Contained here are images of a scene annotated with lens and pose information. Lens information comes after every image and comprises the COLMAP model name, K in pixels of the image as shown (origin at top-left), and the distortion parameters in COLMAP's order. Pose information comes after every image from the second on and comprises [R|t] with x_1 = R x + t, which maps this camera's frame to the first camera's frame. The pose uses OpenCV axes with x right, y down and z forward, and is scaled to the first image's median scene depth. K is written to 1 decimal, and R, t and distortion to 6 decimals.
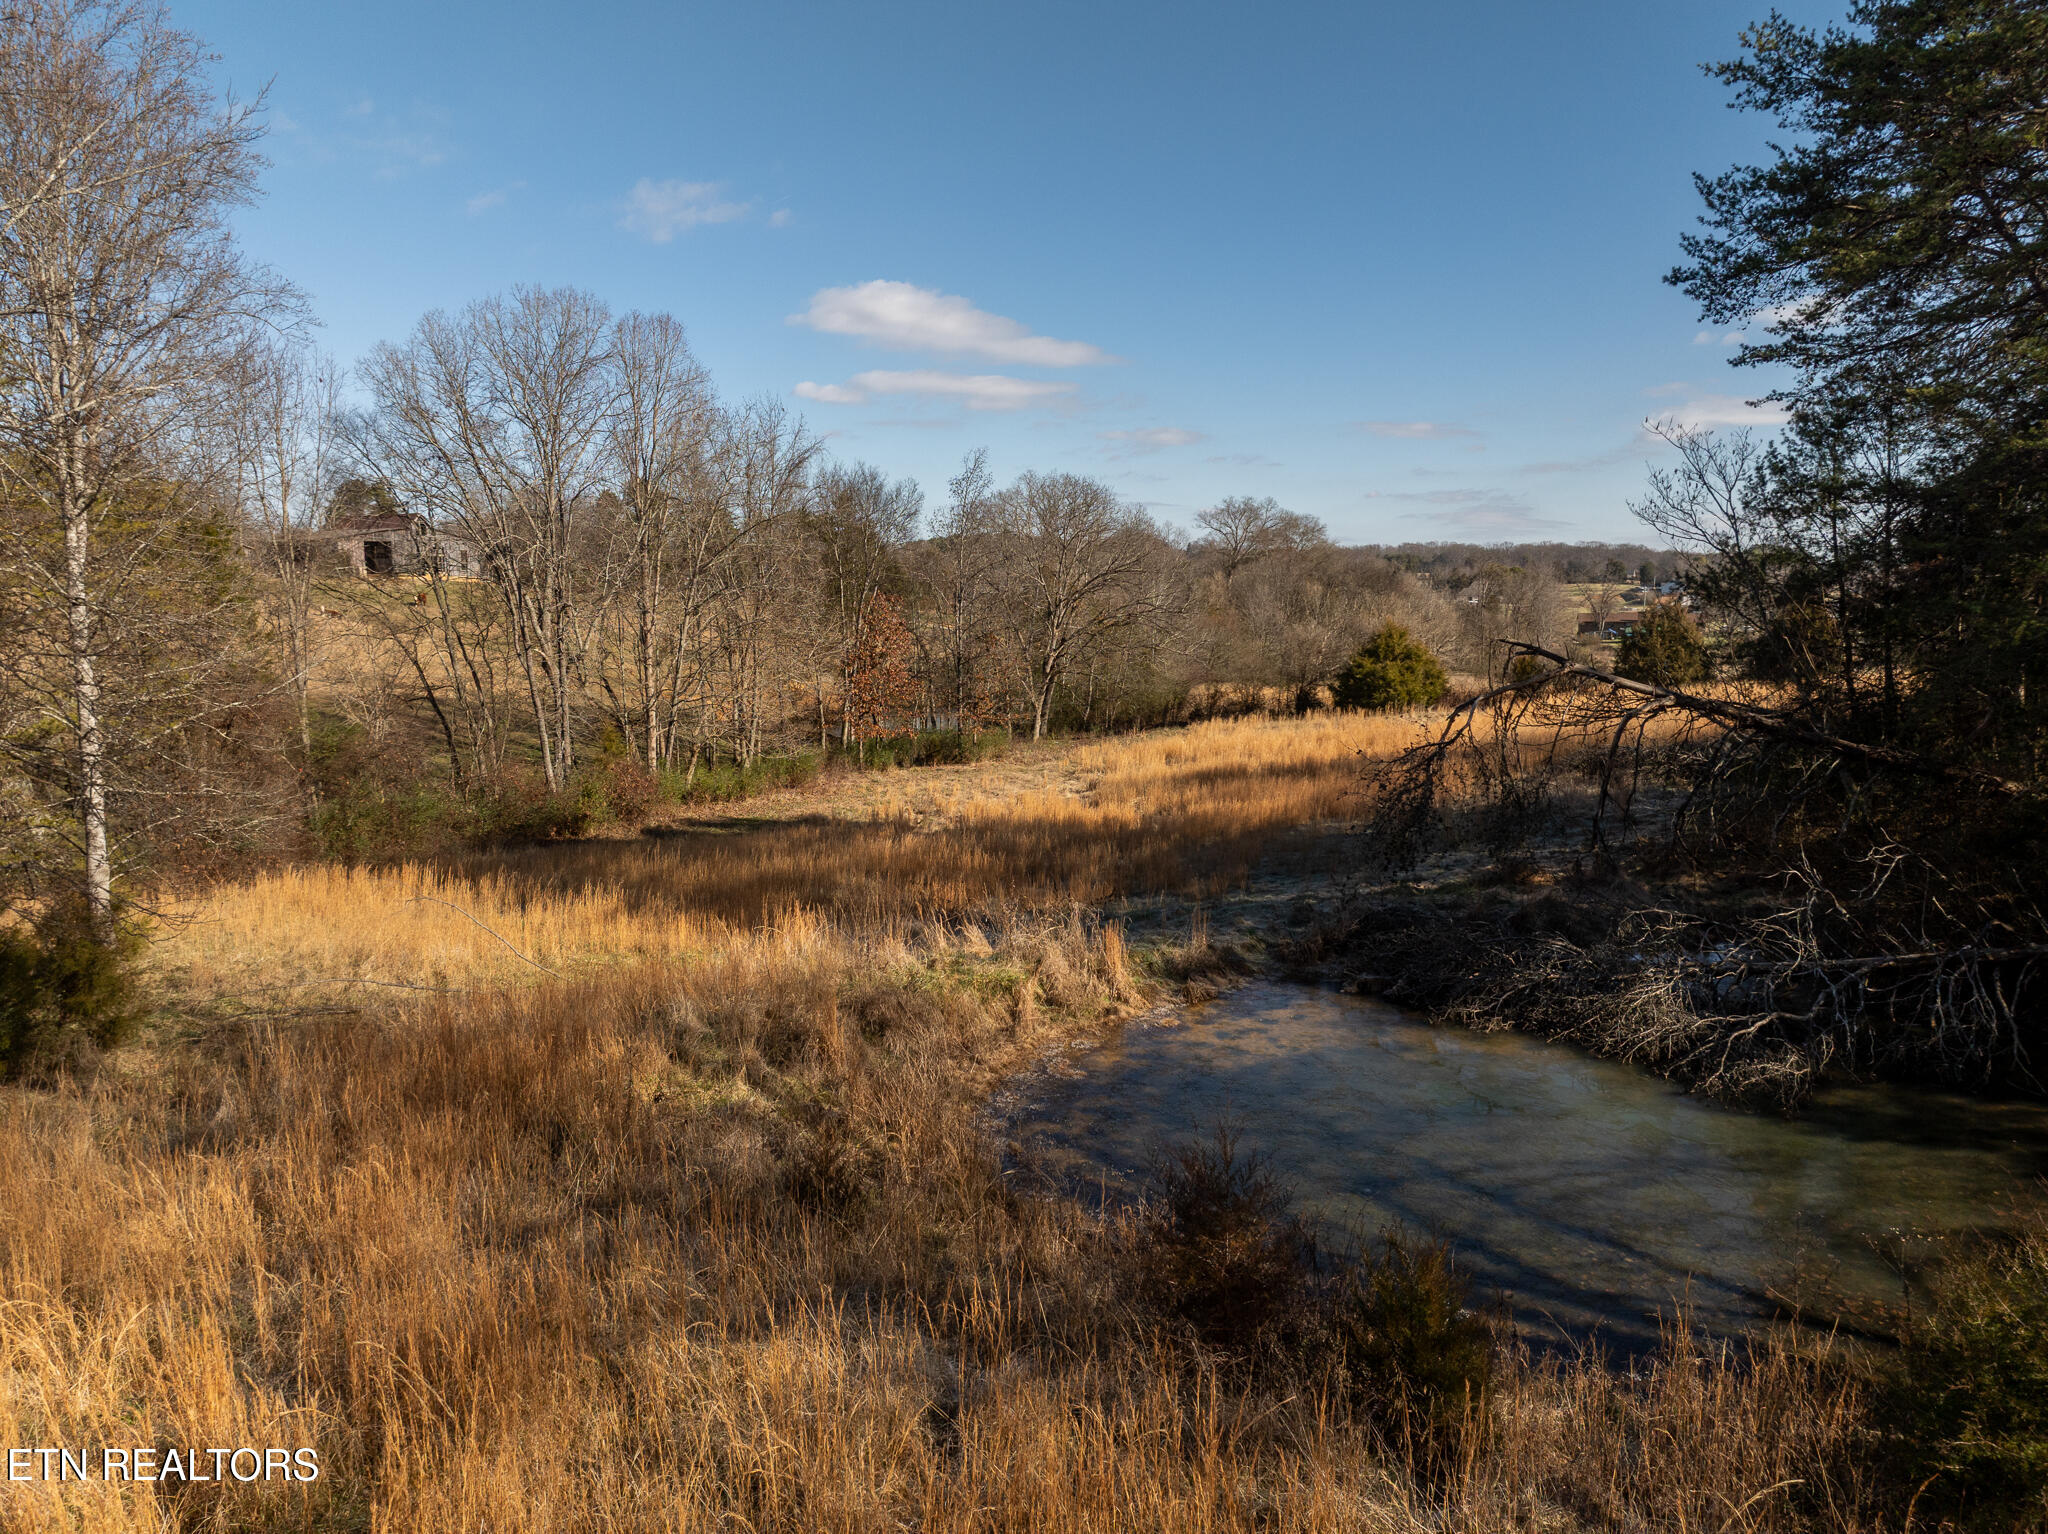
lens RADIAL K [[1459.9, 0, 1023.2], [0, 1459.9, 772.3], [0, 0, 1]] dist [-0.033651, -0.000107]
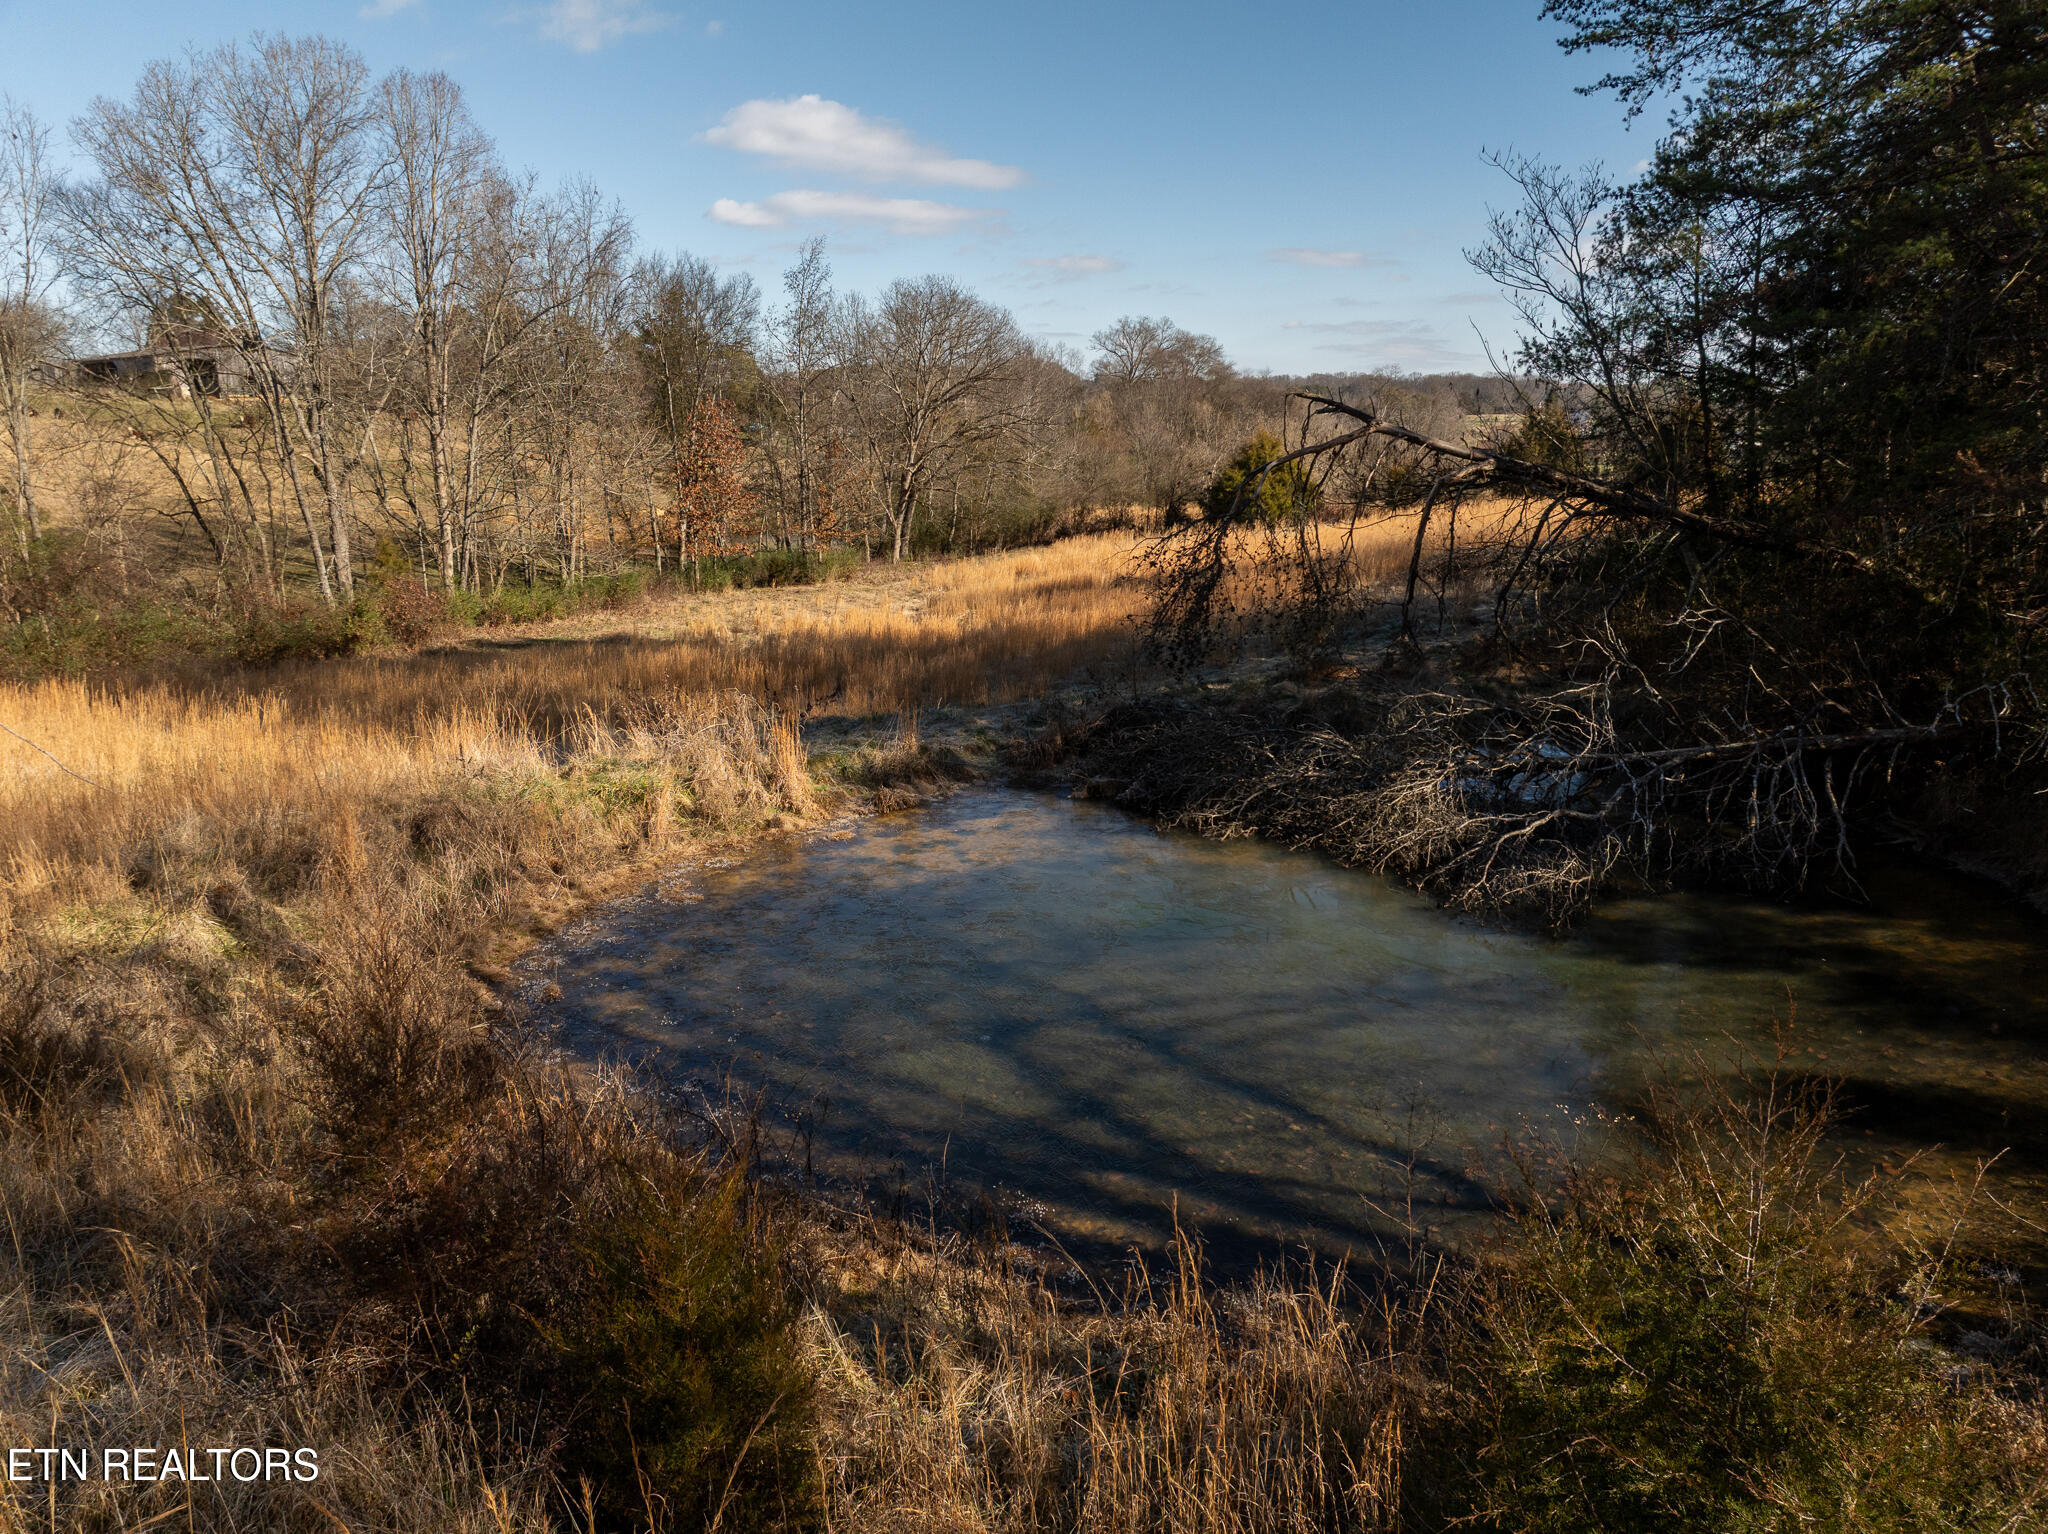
lens RADIAL K [[1459.9, 0, 1023.3], [0, 1459.9, 764.3], [0, 0, 1]] dist [-0.033651, -0.000107]
pose [[0.998150, -0.015164, 0.058883, 0.086844], [0.008922, 0.994447, 0.104860, 0.026379], [-0.060146, -0.104141, 0.992742, 0.103982]]
